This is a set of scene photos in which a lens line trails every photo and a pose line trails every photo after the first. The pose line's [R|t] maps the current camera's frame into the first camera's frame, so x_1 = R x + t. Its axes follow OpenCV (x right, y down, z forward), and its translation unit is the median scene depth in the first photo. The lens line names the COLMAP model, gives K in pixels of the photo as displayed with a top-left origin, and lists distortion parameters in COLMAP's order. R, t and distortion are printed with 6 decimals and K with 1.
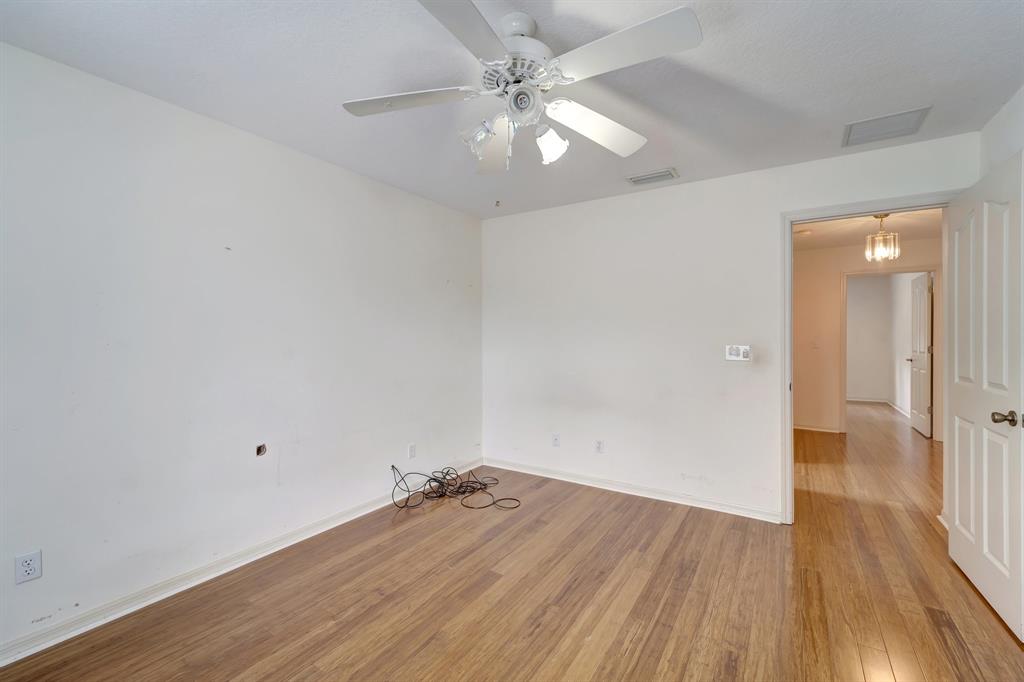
lens RADIAL K [[420.0, 0, 534.6], [0, 420.0, 332.4], [0, 0, 1]] dist [-0.001434, -0.000690]
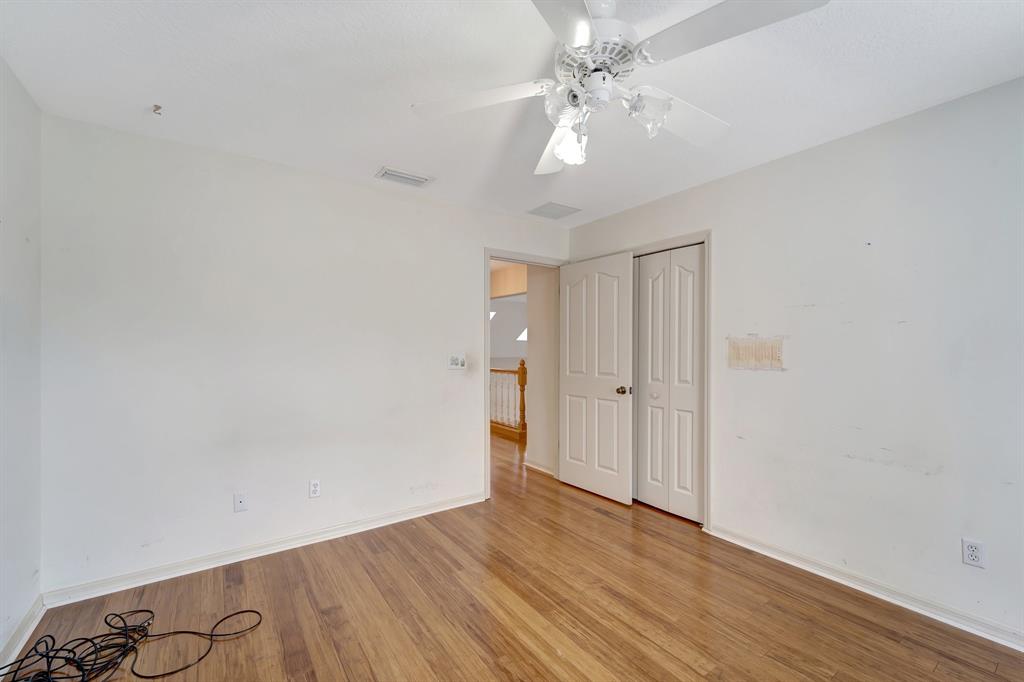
lens RADIAL K [[420.0, 0, 511.9], [0, 420.0, 341.9], [0, 0, 1]] dist [-0.001434, -0.000690]
pose [[0.403161, 0.010525, 0.915069, -0.644633], [-0.004469, 0.999945, -0.009533, 0.004238], [-0.915118, -0.000246, 0.403186, 0.544308]]
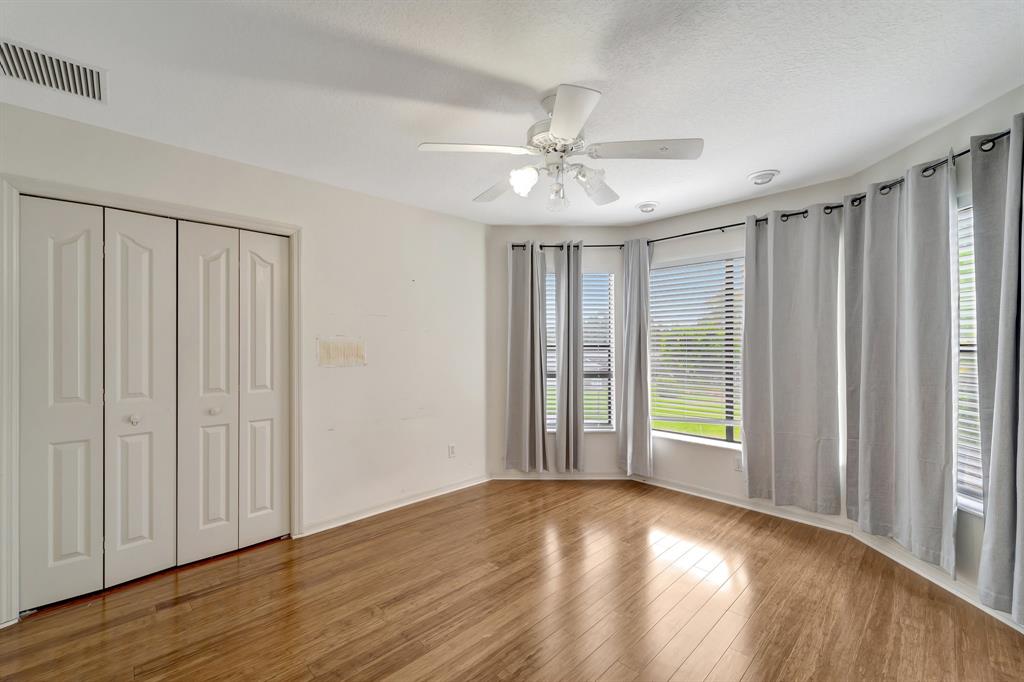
lens RADIAL K [[420.0, 0, 507.2], [0, 420.0, 340.5], [0, 0, 1]] dist [-0.001434, -0.000690]
pose [[-0.962344, 0.005622, 0.271776, -0.164087], [0.003924, 0.999969, -0.006792, -0.004105], [-0.271806, -0.005470, -0.962337, 1.553814]]
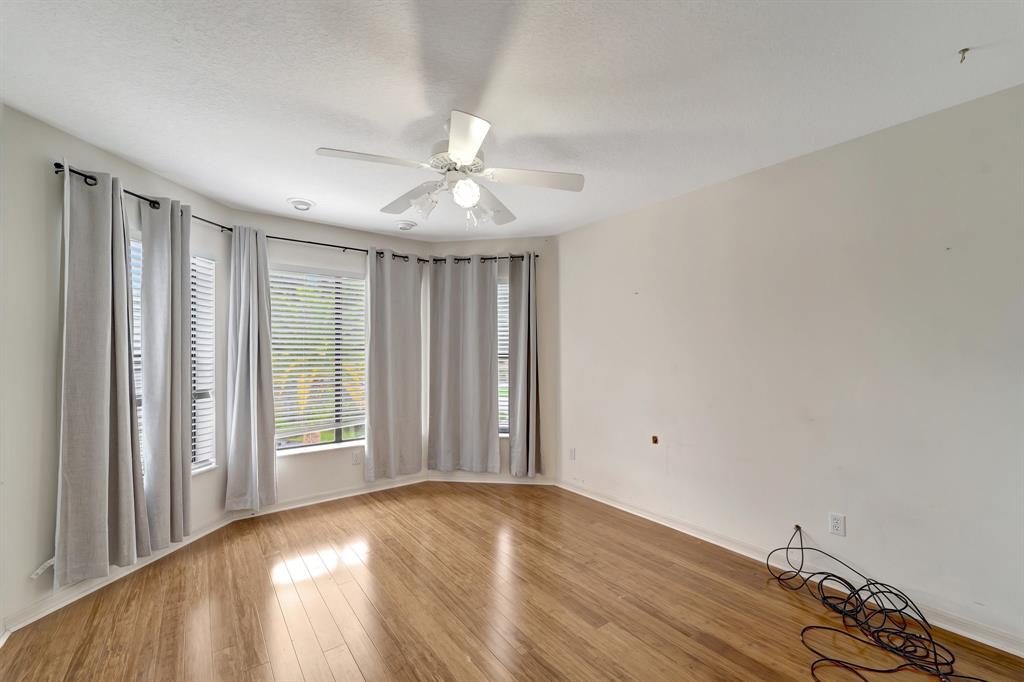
lens RADIAL K [[420.0, 0, 513.5], [0, 420.0, 360.5], [0, 0, 1]] dist [-0.001434, -0.000690]
pose [[-0.371512, 0.015207, -0.928304, 0.774057], [0.005430, 0.999884, 0.014206, 0.006942], [0.928412, 0.000237, -0.371551, 1.136274]]
